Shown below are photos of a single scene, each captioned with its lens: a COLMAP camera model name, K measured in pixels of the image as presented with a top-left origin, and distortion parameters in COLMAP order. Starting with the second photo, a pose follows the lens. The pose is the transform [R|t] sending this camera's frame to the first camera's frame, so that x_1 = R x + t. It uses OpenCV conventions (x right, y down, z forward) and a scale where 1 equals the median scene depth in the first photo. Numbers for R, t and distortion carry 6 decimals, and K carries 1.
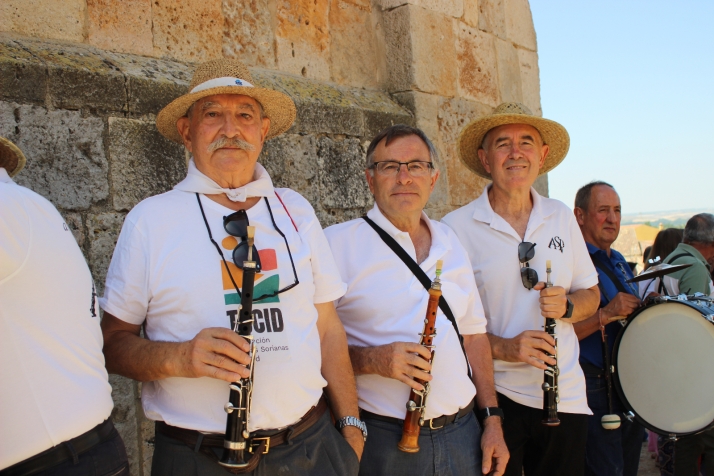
lens RADIAL K [[924.1, 0, 359.1], [0, 924.1, 239.4], [0, 0, 1]] dist [-0.155943, 0.099787]
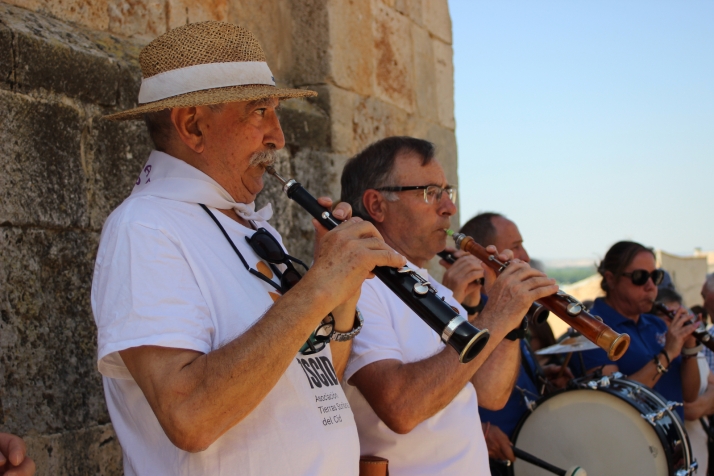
lens RADIAL K [[1208.1, 0, 356.6], [0, 1208.1, 238.2], [0, 0, 1]] dist [-0.044722, 0.006921]
pose [[0.974779, 0.042361, 0.219116, -0.155707], [-0.033620, 0.998489, -0.043470, 0.008081], [-0.220626, 0.035007, 0.974730, 0.038824]]
